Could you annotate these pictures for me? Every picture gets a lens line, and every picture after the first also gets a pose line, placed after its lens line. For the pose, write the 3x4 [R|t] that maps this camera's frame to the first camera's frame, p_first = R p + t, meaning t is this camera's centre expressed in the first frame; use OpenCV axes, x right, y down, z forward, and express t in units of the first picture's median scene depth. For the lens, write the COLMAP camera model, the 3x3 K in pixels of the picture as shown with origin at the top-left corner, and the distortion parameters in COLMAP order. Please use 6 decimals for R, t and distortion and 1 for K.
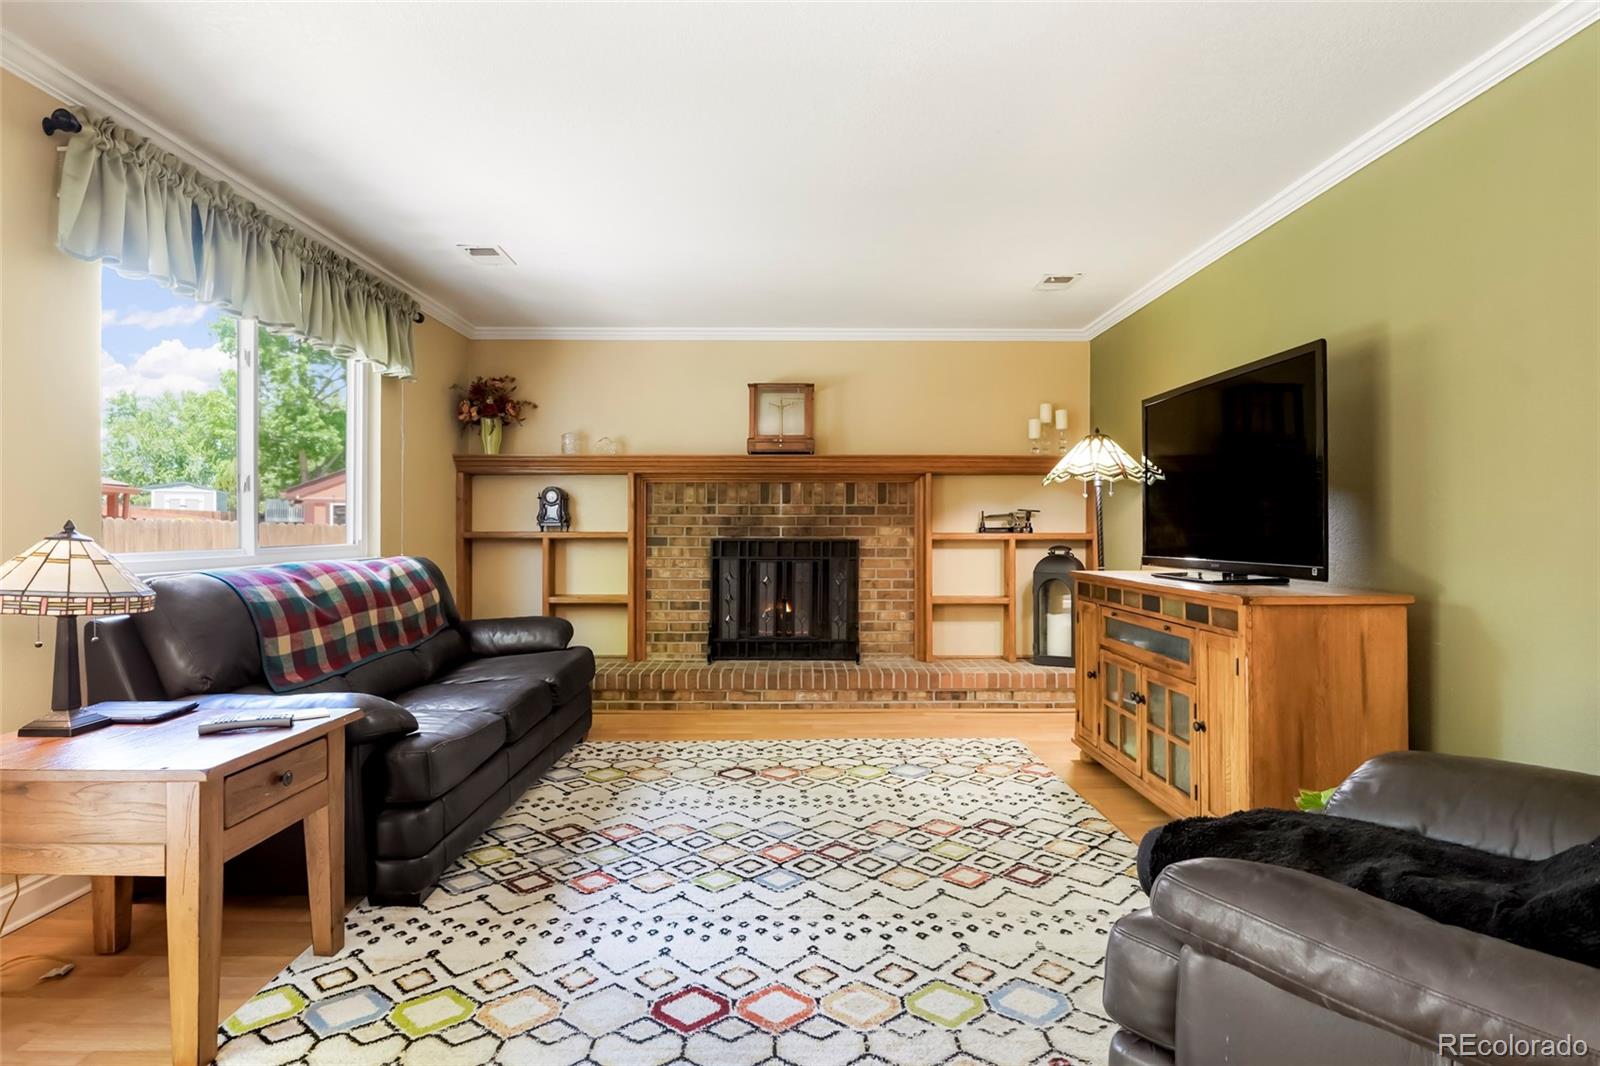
lens RADIAL K [[857.6, 0, 800.1], [0, 857.6, 531.3], [0, 0, 1]] dist [-0.002998, 0.000993]
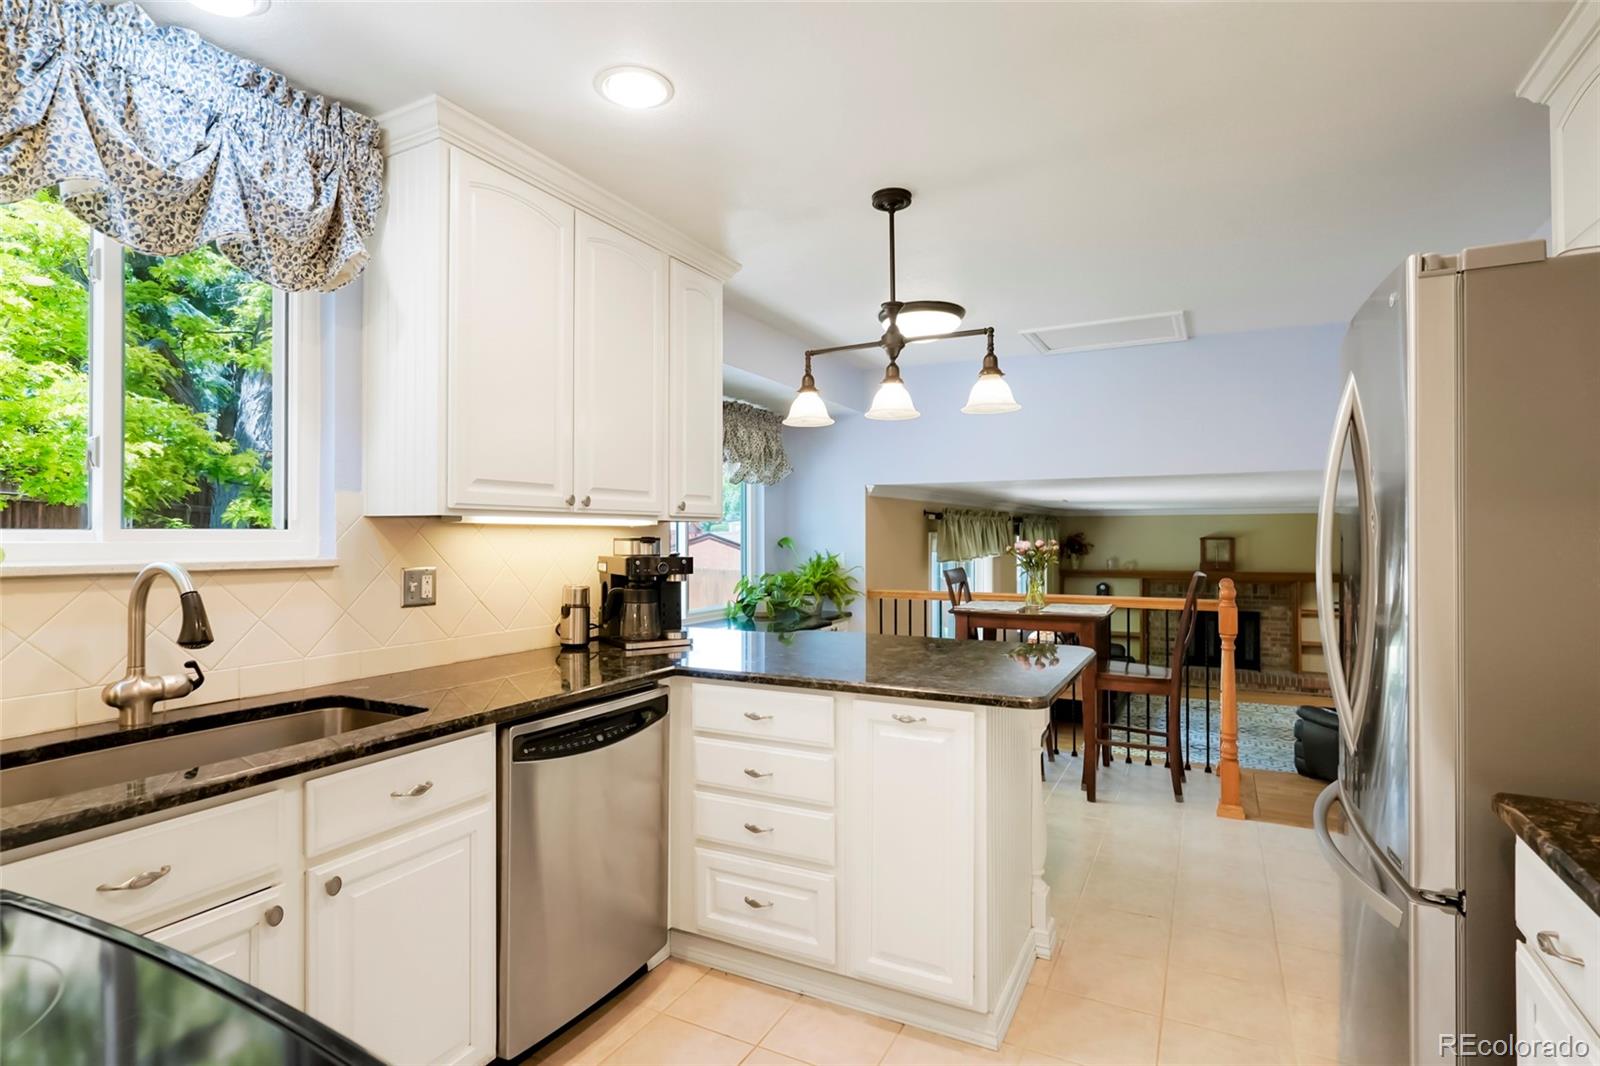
lens RADIAL K [[788.0, 0, 804.4], [0, 788.0, 533.2], [0, 0, 1]] dist [-0.000302, -0.000149]
pose [[0.885184, -0.003192, -0.465231, -0.033976], [-0.000074, 0.999975, -0.007002, -0.296666], [0.465242, 0.006232, 0.885162, -2.117008]]
